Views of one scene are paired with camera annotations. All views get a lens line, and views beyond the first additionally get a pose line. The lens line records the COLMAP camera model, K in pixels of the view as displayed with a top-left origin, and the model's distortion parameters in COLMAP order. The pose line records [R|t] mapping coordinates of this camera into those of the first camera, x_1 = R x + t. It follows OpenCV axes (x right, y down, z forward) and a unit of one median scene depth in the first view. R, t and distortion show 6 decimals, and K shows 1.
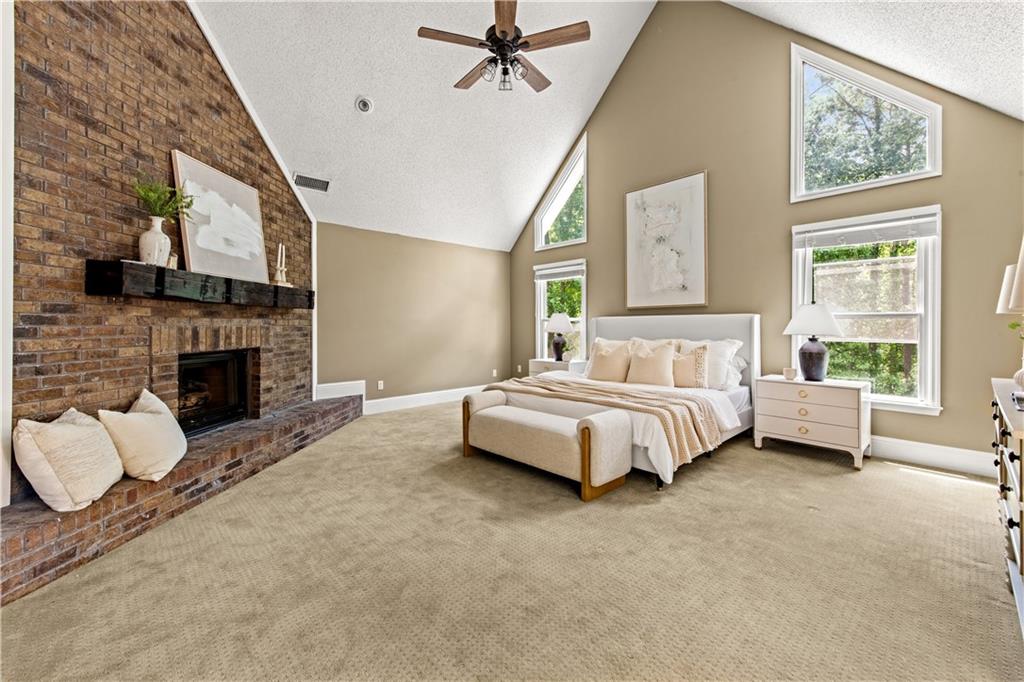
lens RADIAL K [[421.7, 0, 509.5], [0, 421.7, 336.4], [0, 0, 1]] dist [-0.000821, -0.000122]
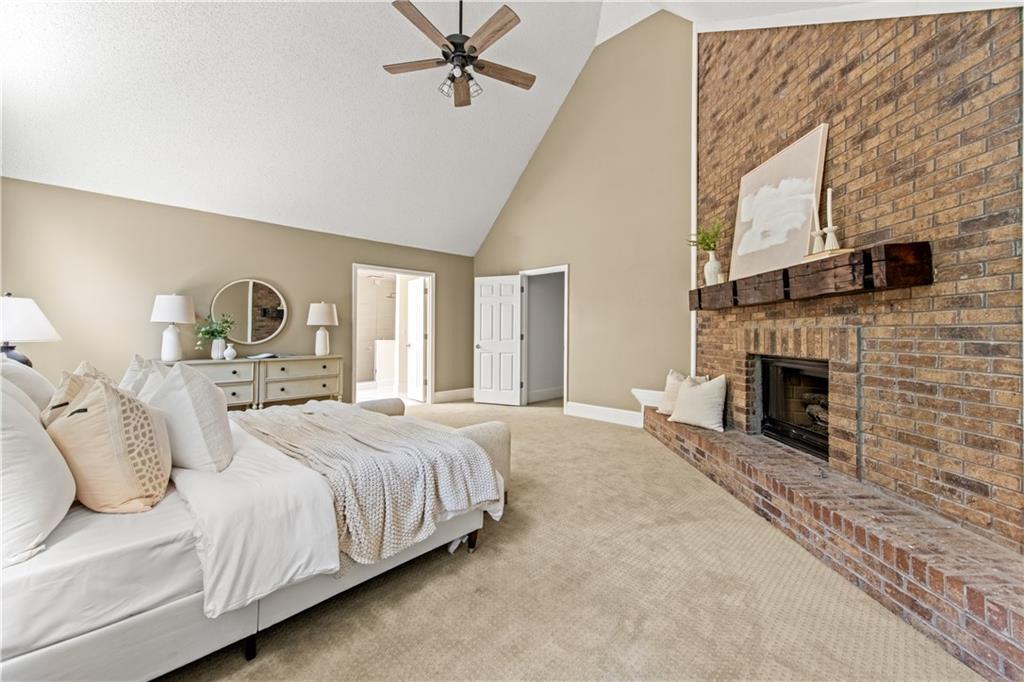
lens RADIAL K [[421.7, 0, 509.5], [0, 421.7, 336.4], [0, 0, 1]] dist [-0.000821, -0.000122]
pose [[-0.999109, -0.001910, -0.042164, -0.083474], [-0.003422, 0.999352, 0.035824, -0.035247], [0.042068, 0.035937, -0.998468, 1.779700]]
